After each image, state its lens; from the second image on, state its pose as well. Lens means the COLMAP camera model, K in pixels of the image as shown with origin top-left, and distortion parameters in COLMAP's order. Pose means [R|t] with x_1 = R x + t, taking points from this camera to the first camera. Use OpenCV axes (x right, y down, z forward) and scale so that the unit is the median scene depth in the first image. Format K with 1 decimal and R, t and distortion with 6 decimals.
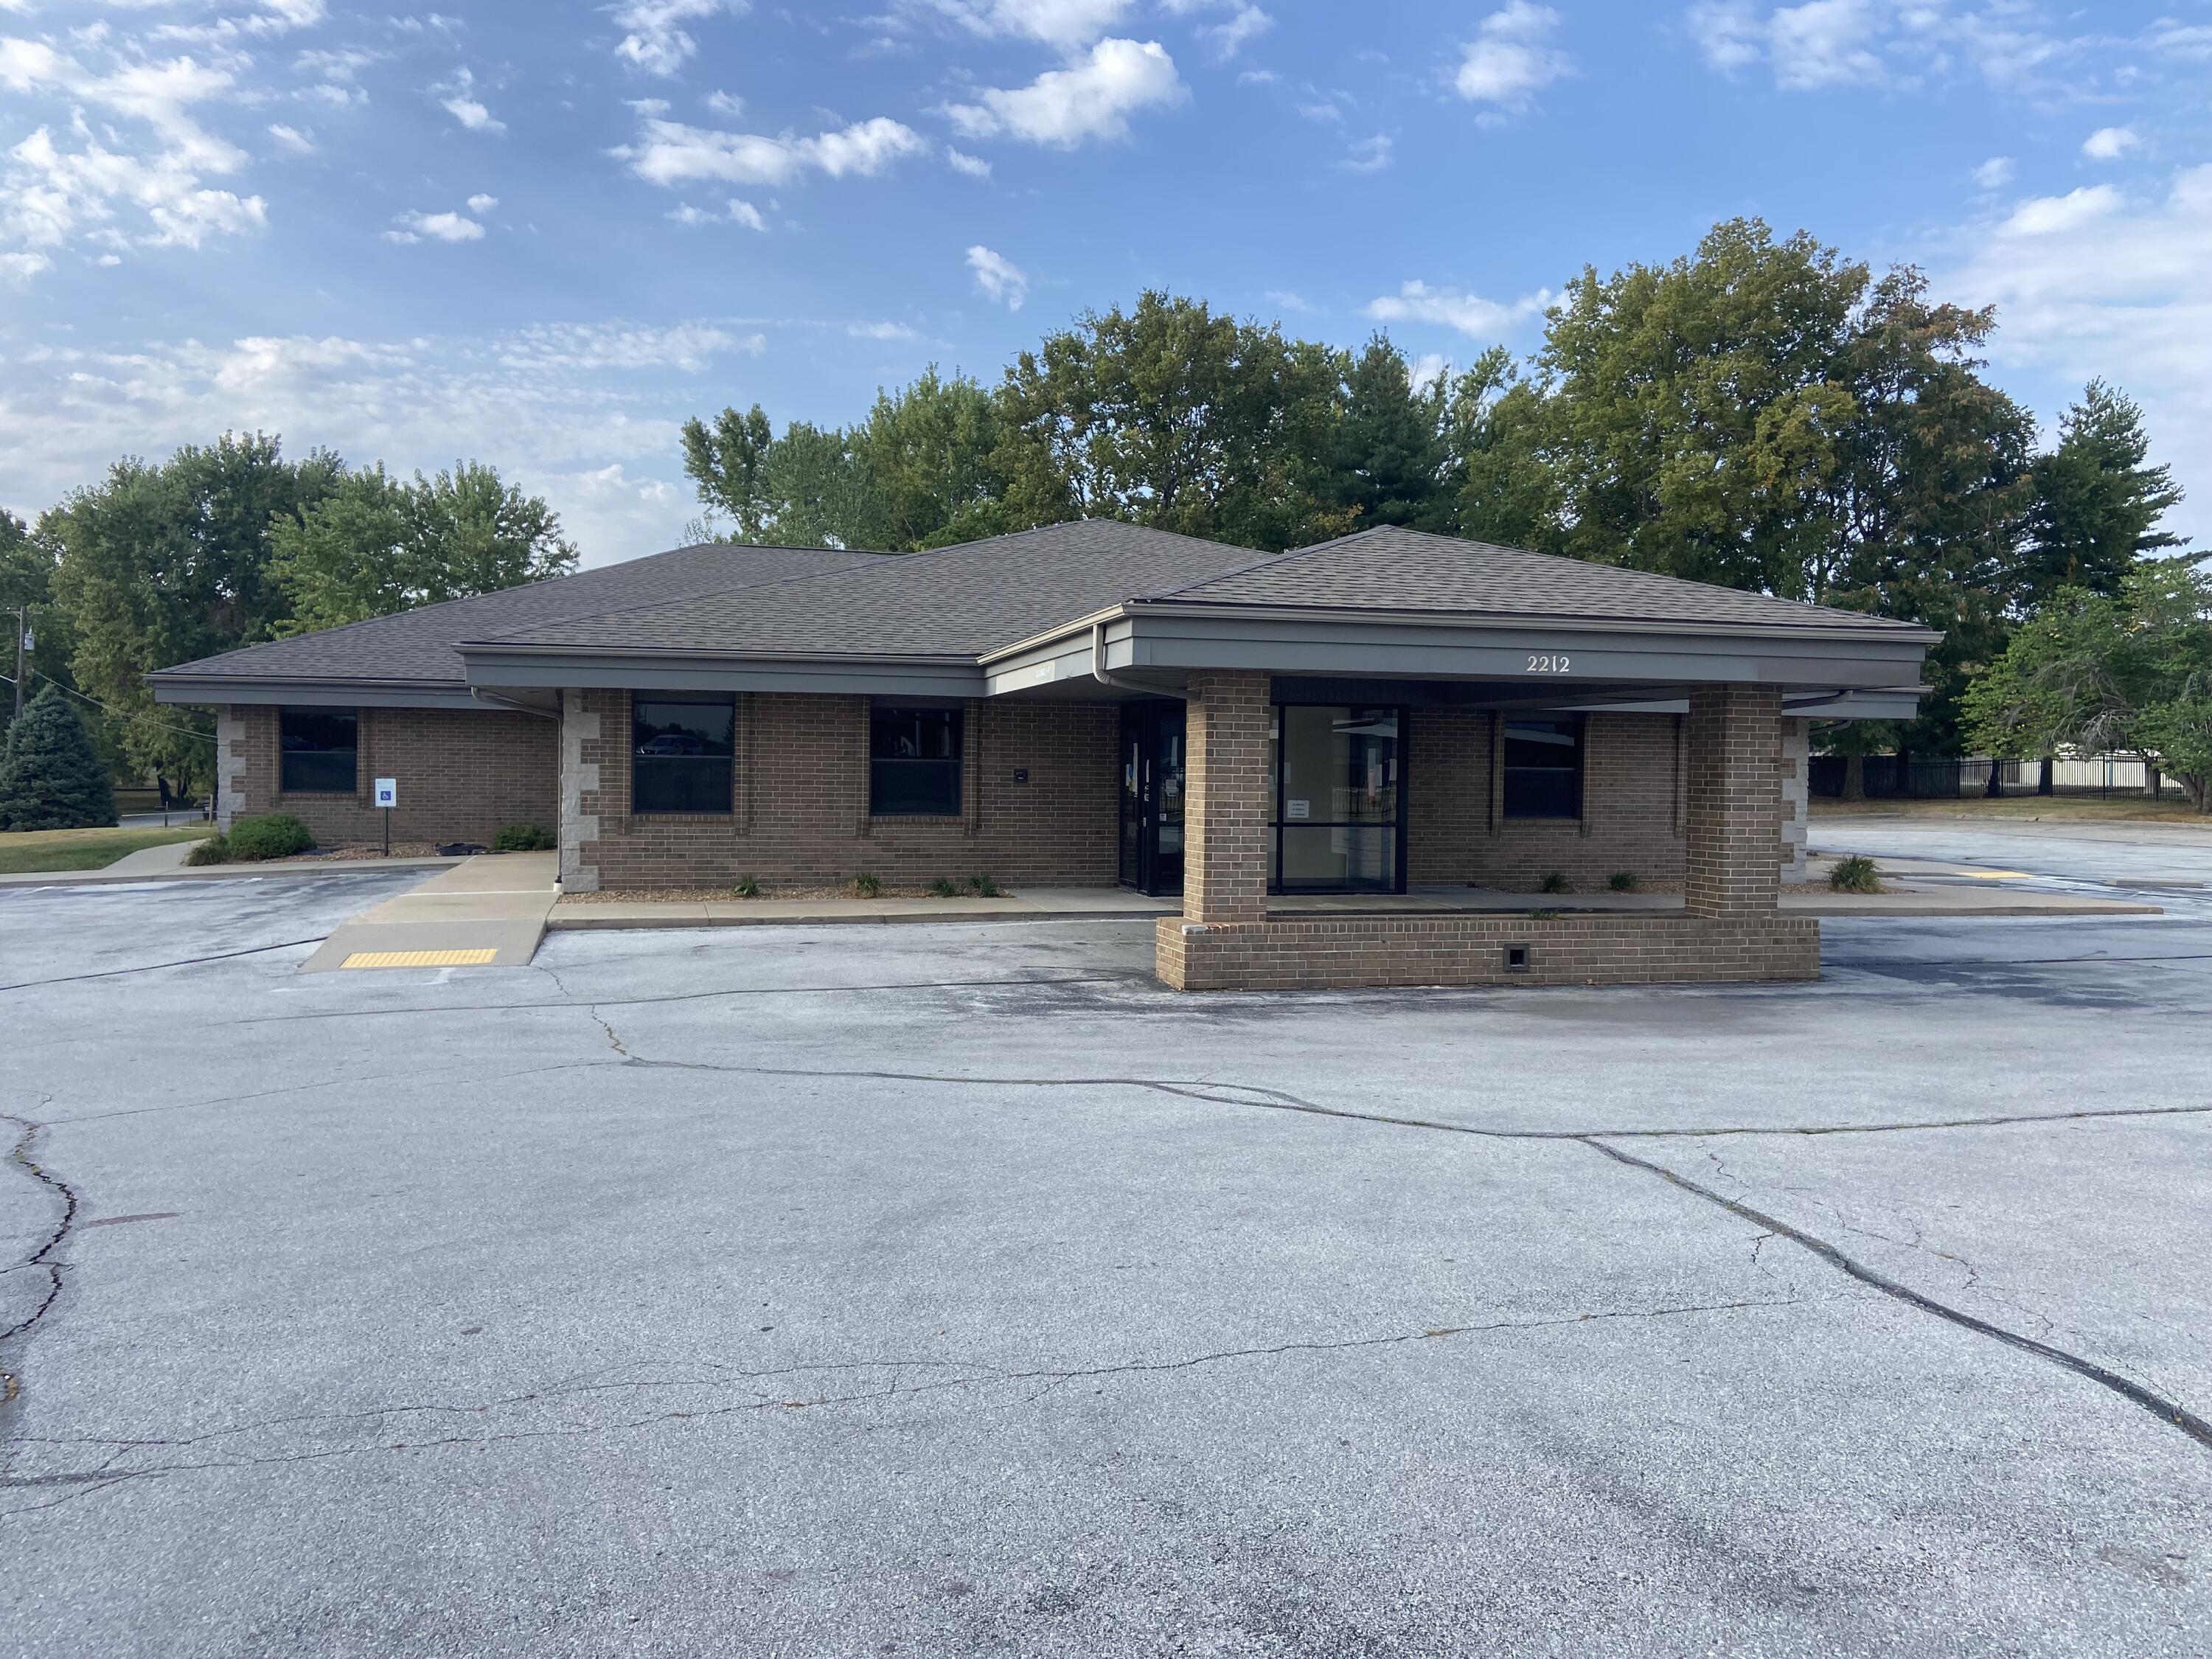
lens RADIAL K [[1663.8, 0, 1119.5], [0, 1663.8, 812.1], [0, 0, 1]] dist [0.125074, -0.156711]
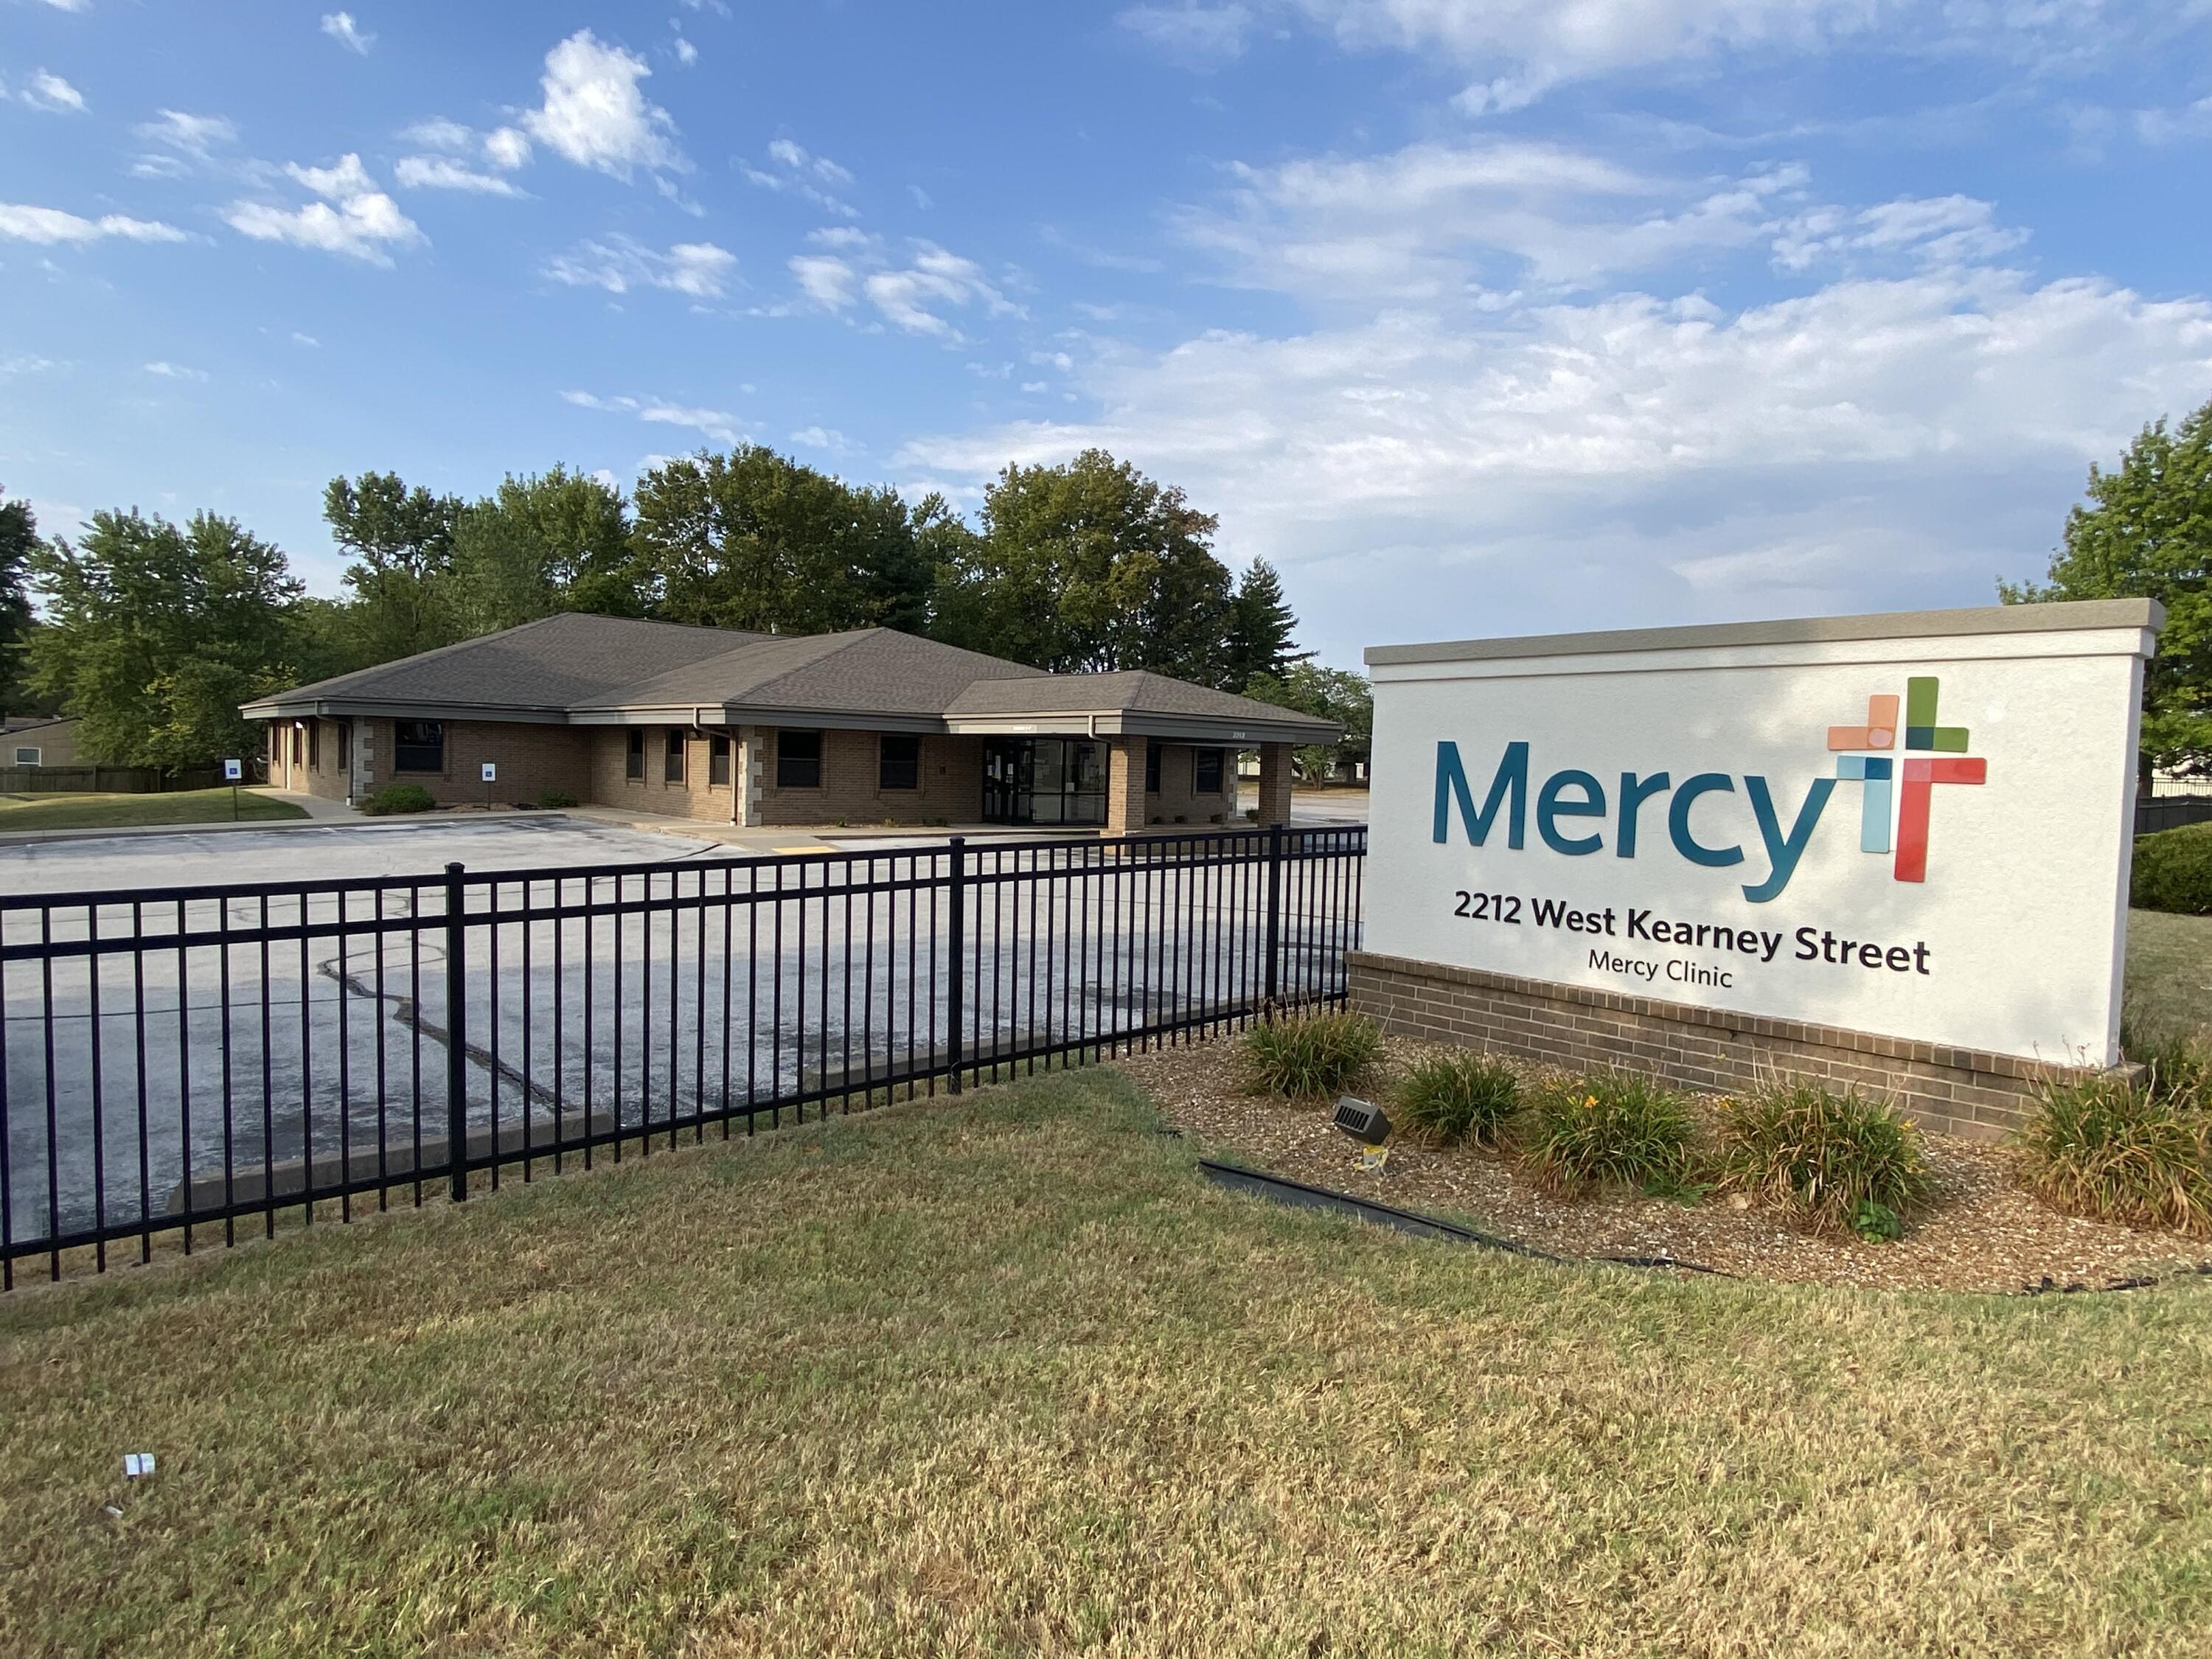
lens RADIAL K [[1244.8, 0, 1106.0], [0, 1244.8, 829.5], [0, 0, 1]] dist [0.061195, -0.066862]
pose [[0.897271, -0.008829, 0.441391, -0.197277], [-0.006476, 0.999429, 0.033157, -0.000156], [-0.441432, -0.032609, 0.896702, -0.172162]]
